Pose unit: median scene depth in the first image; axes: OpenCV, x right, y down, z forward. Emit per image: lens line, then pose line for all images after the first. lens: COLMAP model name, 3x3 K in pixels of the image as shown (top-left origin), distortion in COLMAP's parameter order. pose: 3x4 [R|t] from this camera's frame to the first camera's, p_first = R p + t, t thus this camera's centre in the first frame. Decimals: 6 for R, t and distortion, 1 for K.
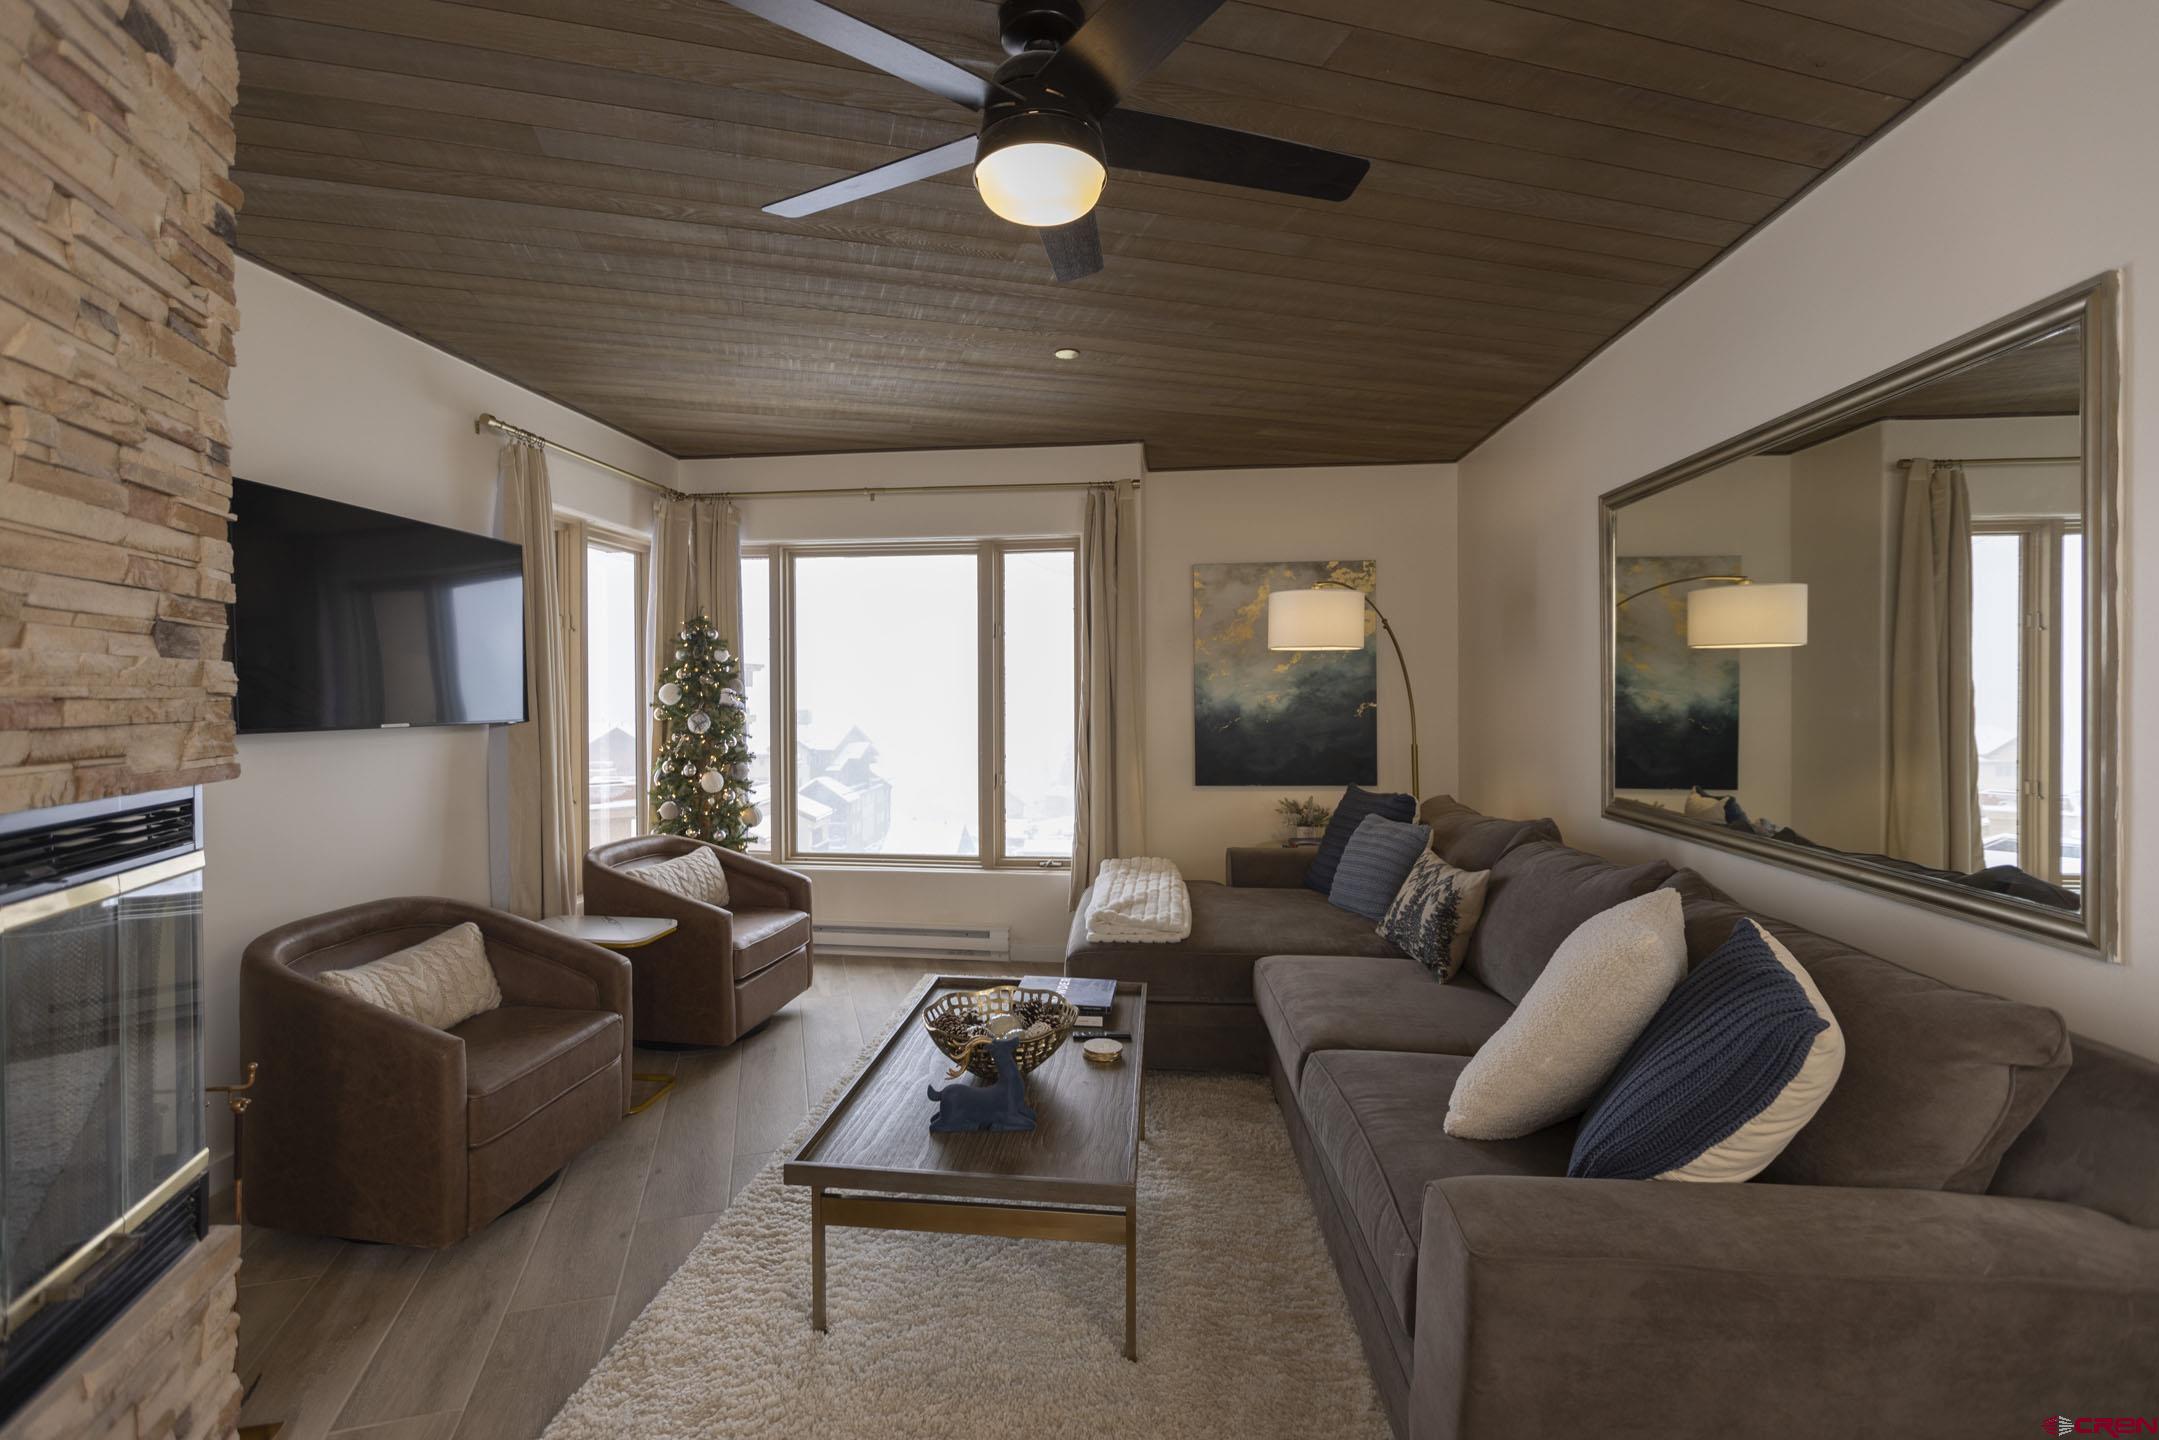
lens RADIAL K [[963.8, 0, 1073.2], [0, 963.8, 688.7], [0, 0, 1]] dist [-0.001940, -0.000240]
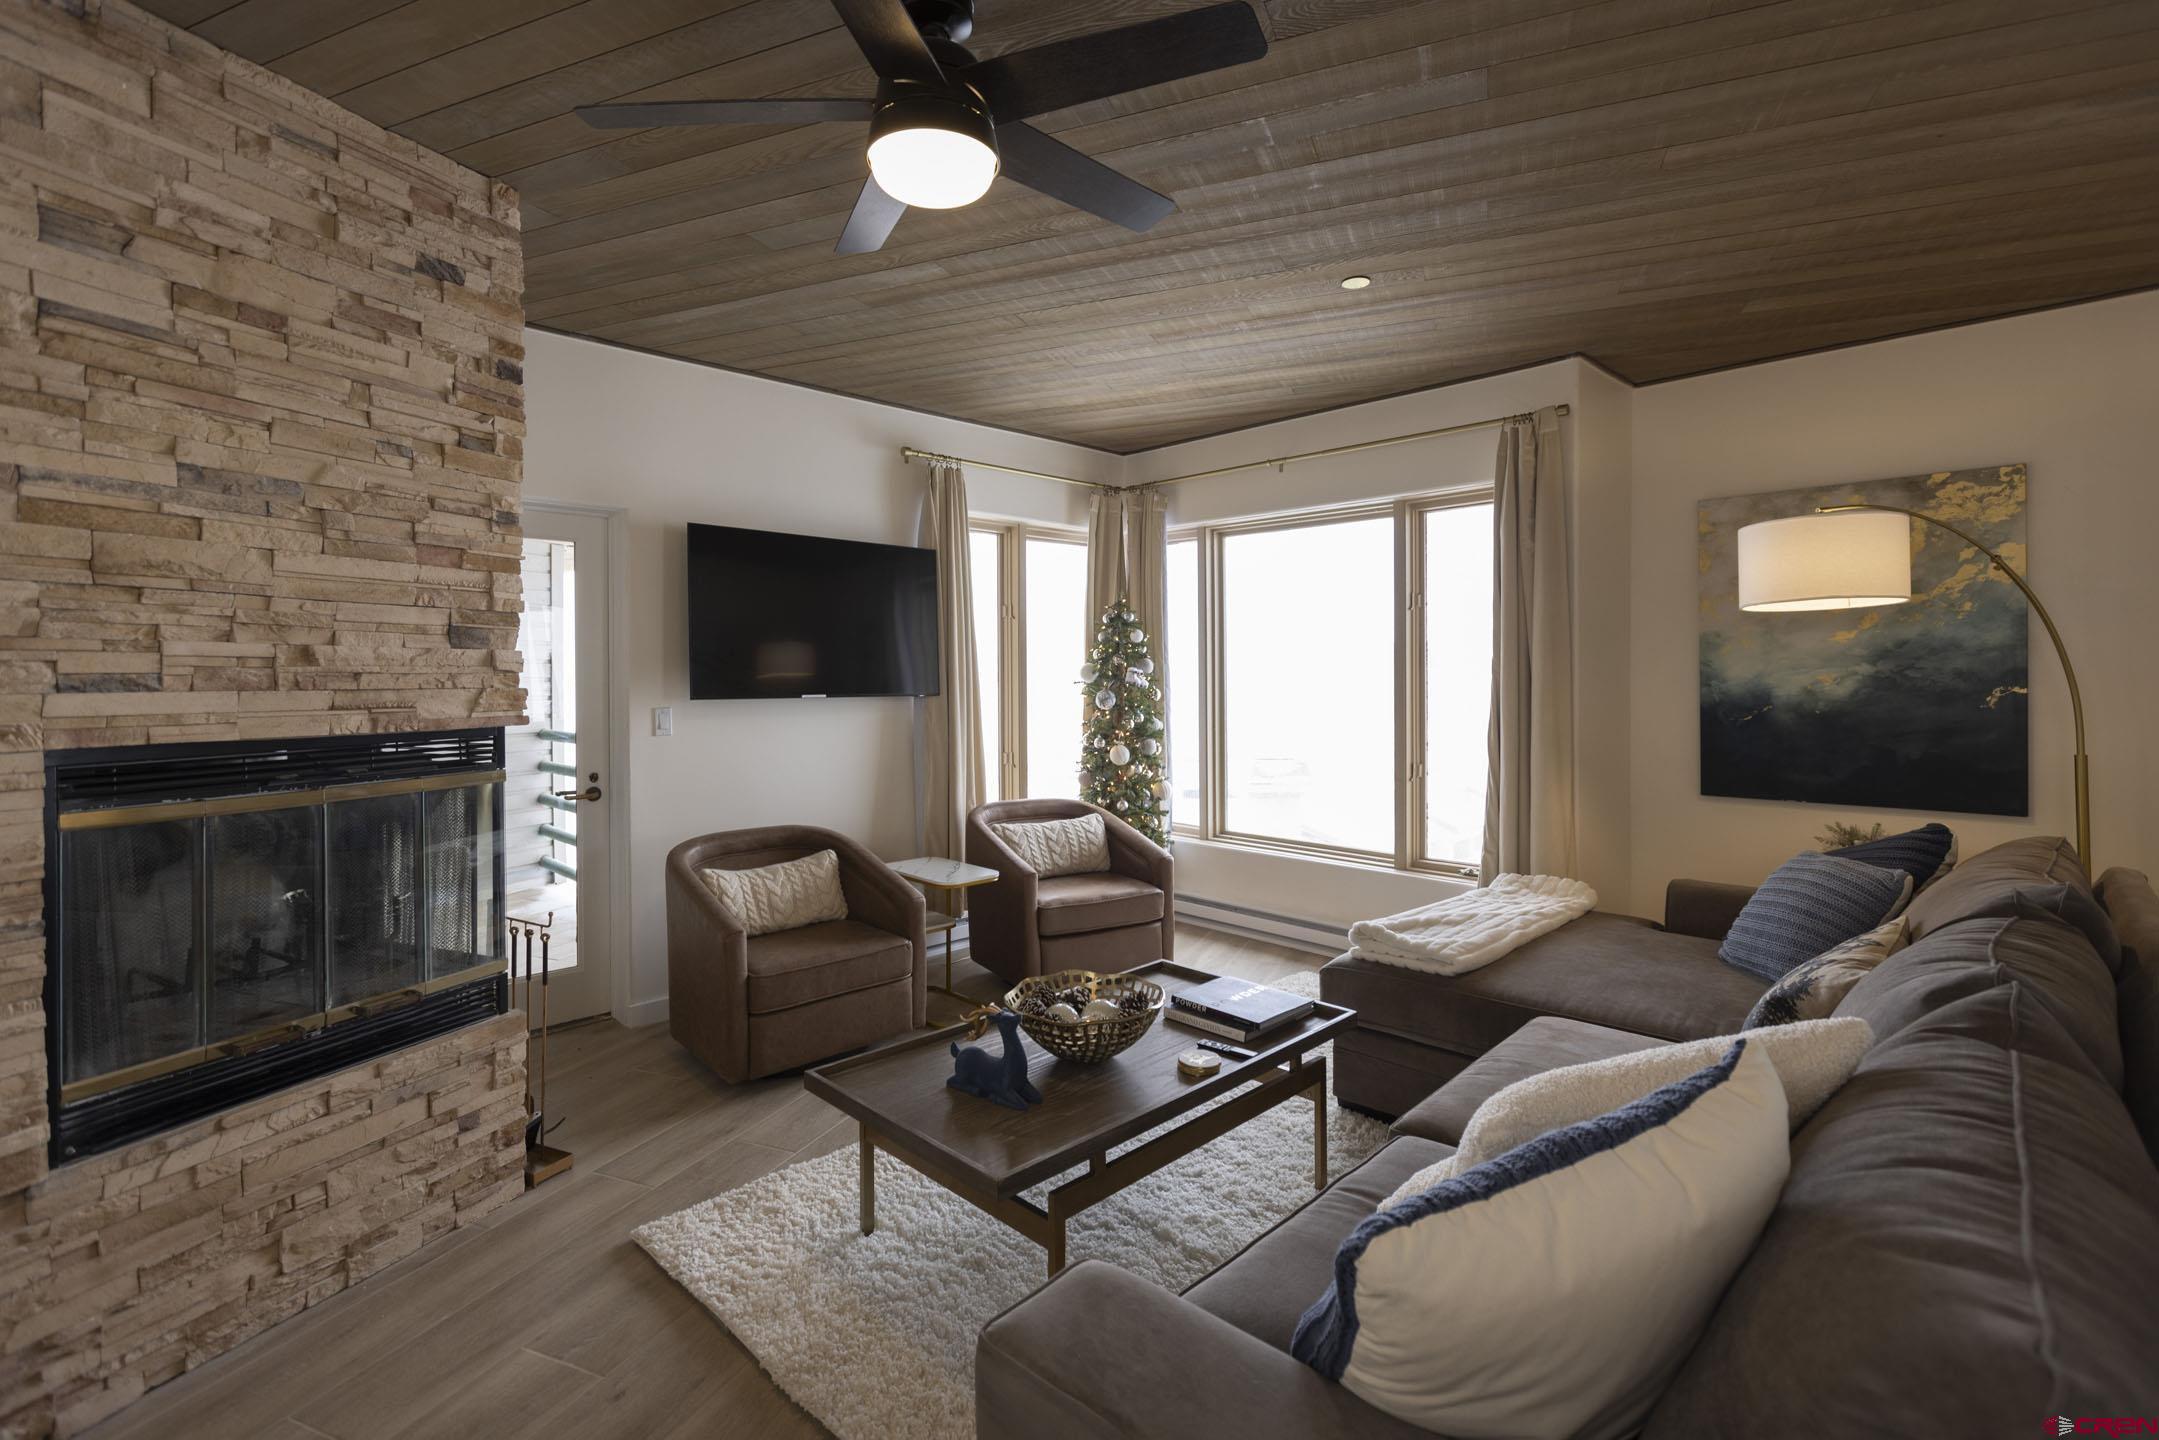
lens RADIAL K [[1004.2, 0, 1080.0], [0, 1004.2, 677.0], [0, 0, 1]] dist [0.002458, 0.000190]
pose [[0.776086, 0.002319, -0.630623, 0.282295], [0.002633, 0.999973, 0.006917, 0.002097], [0.630621, -0.007028, 0.776059, 0.100988]]
